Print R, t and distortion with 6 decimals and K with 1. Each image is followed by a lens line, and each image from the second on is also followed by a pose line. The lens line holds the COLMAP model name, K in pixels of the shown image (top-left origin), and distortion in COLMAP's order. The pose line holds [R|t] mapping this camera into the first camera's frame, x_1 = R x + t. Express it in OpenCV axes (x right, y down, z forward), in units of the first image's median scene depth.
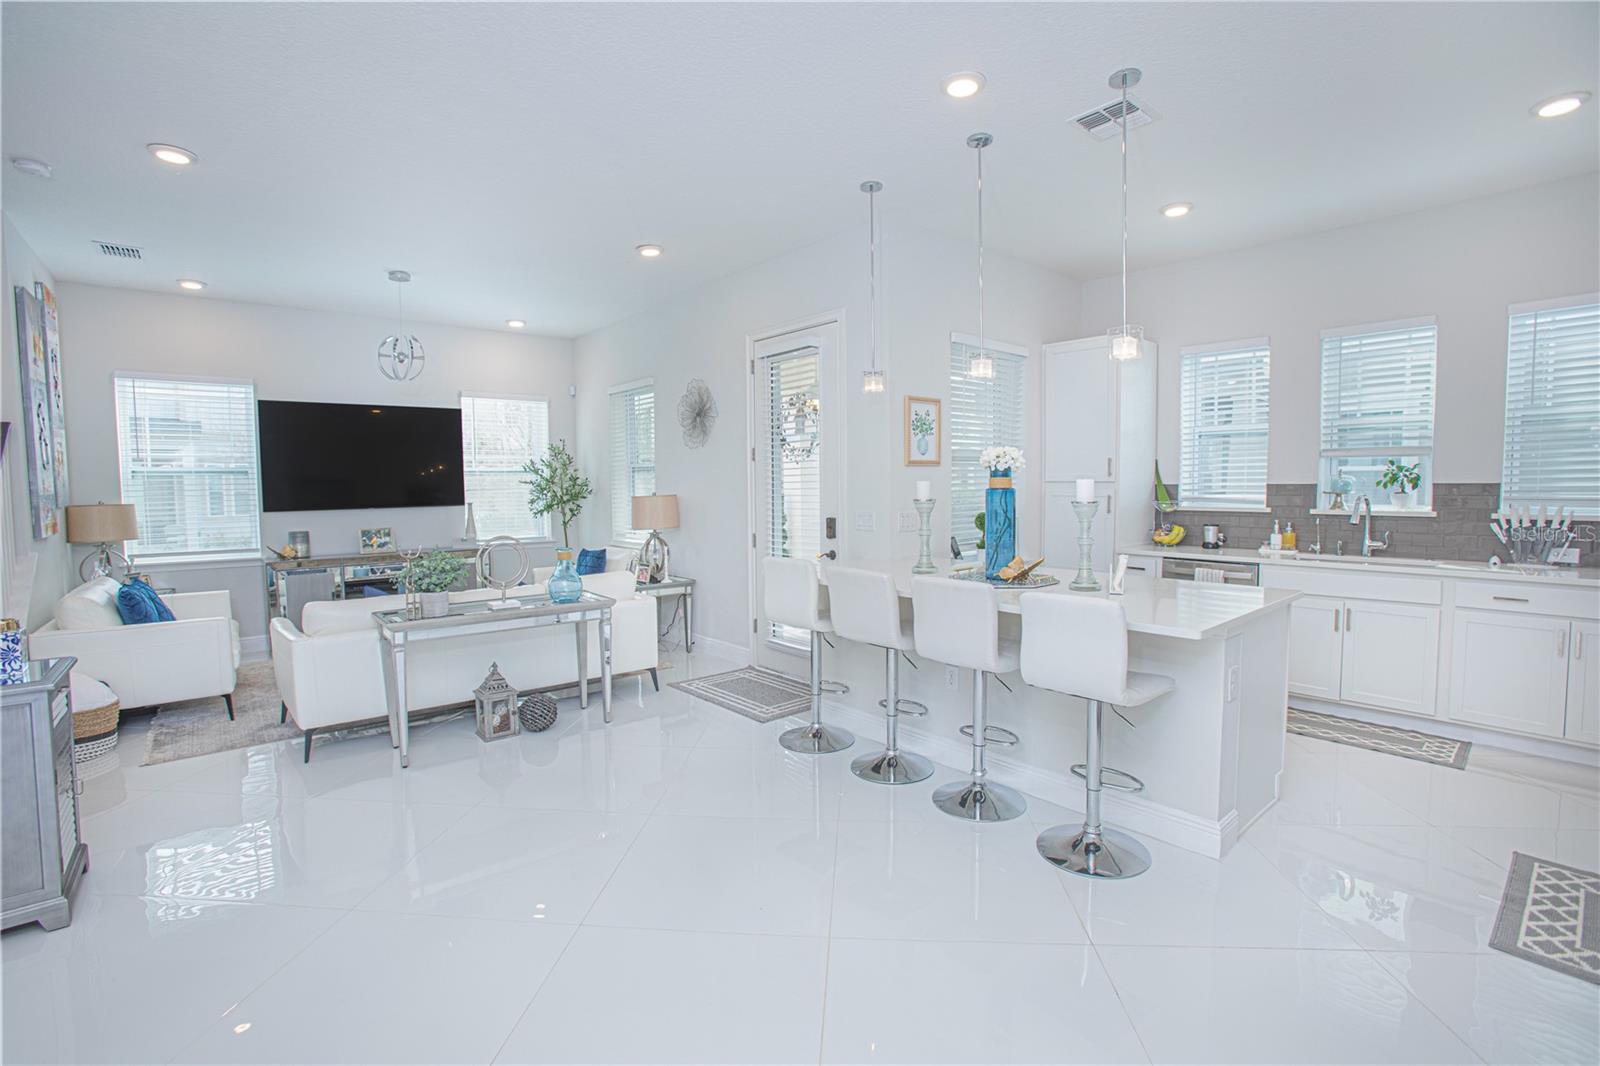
lens RADIAL K [[722.4, 0, 798.8], [0, 722.4, 525.7], [0, 0, 1]] dist [-0.059875, 0.019084]
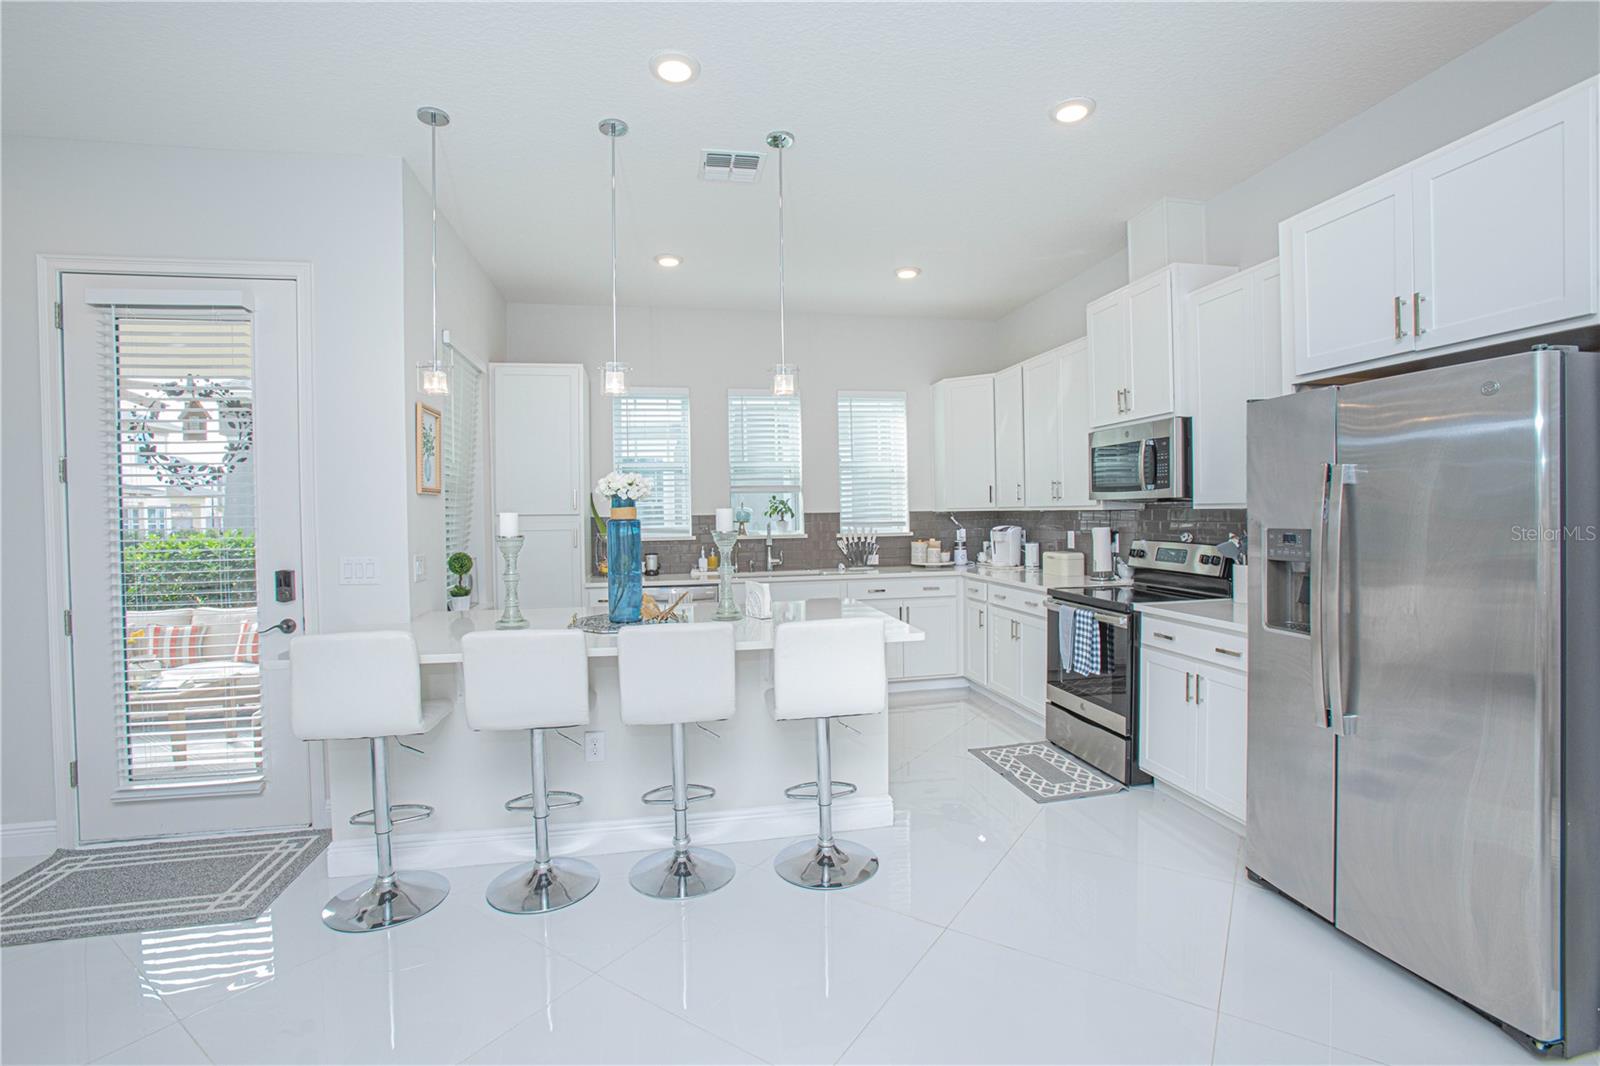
lens RADIAL K [[734.4, 0, 788.9], [0, 734.4, 525.7], [0, 0, 1]] dist [-0.078266, 0.025355]
pose [[0.493843, -0.016412, 0.869396, -0.292154], [0.064213, 0.997780, -0.017639, -0.011238], [-0.867177, 0.064538, 0.493801, 0.273333]]
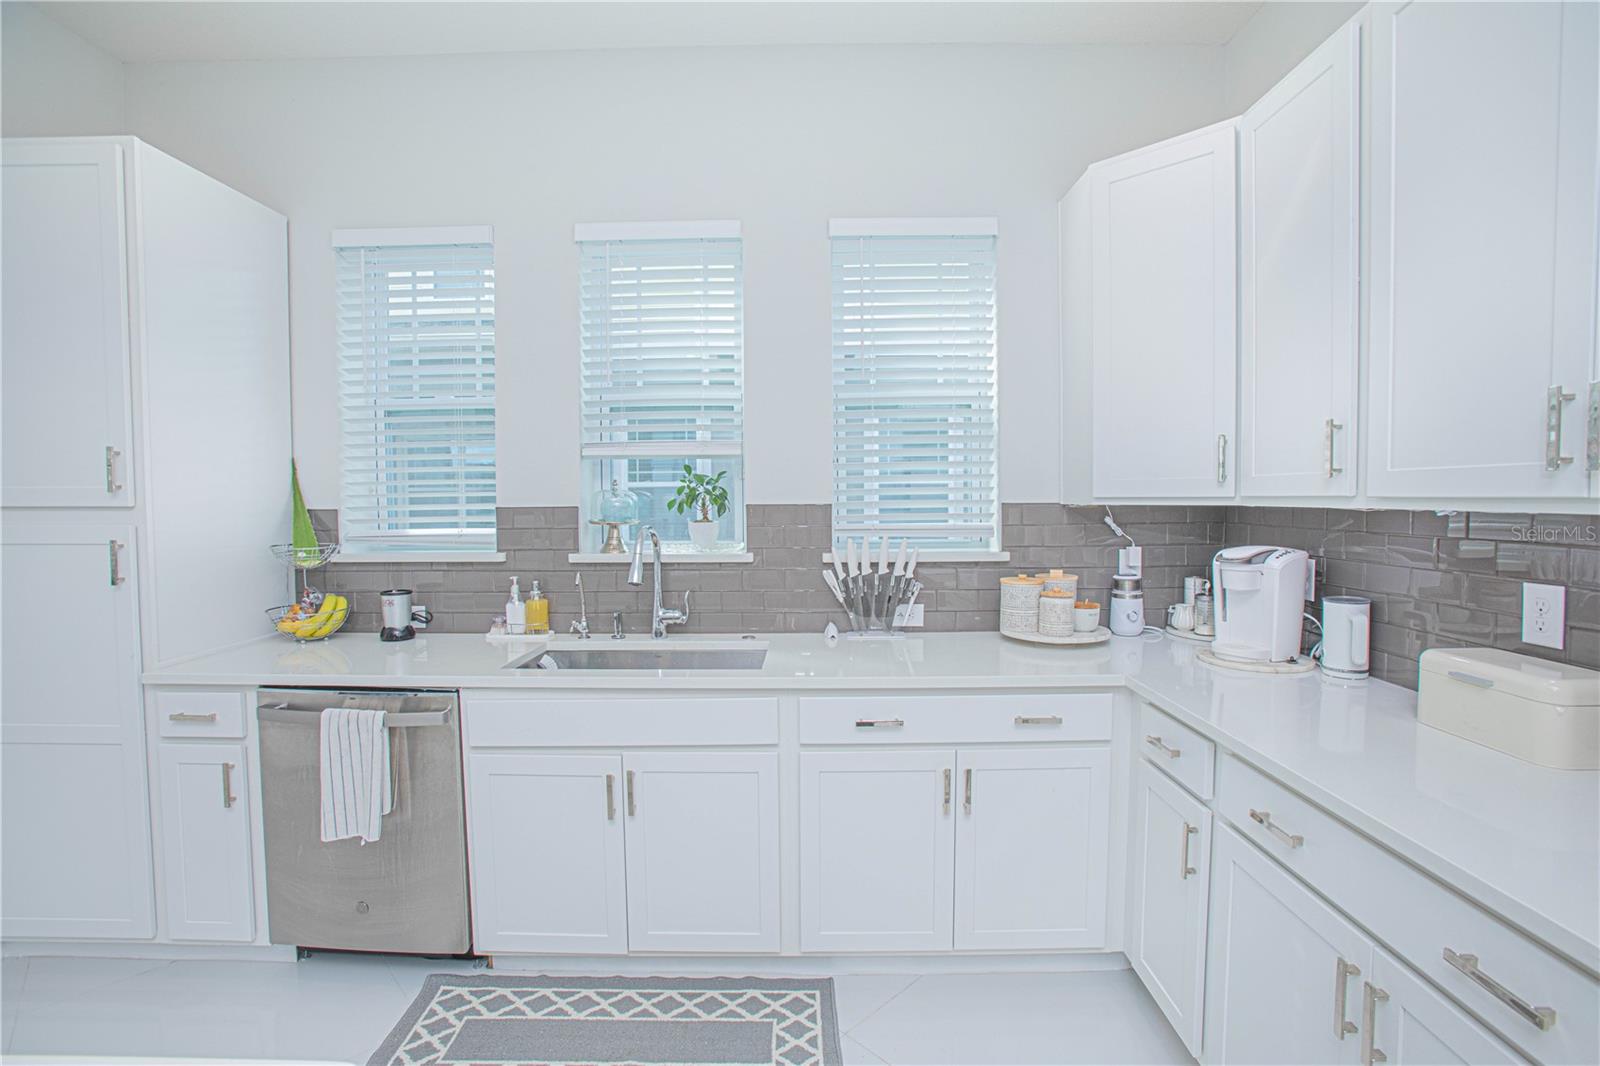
lens RADIAL K [[722.4, 0, 798.8], [0, 722.4, 525.7], [0, 0, 1]] dist [-0.059875, 0.019084]
pose [[0.656928, -0.029054, 0.753394, 0.407728], [0.046492, 0.998917, -0.002017, -0.033850], [-0.752519, 0.036352, 0.657567, 0.480297]]
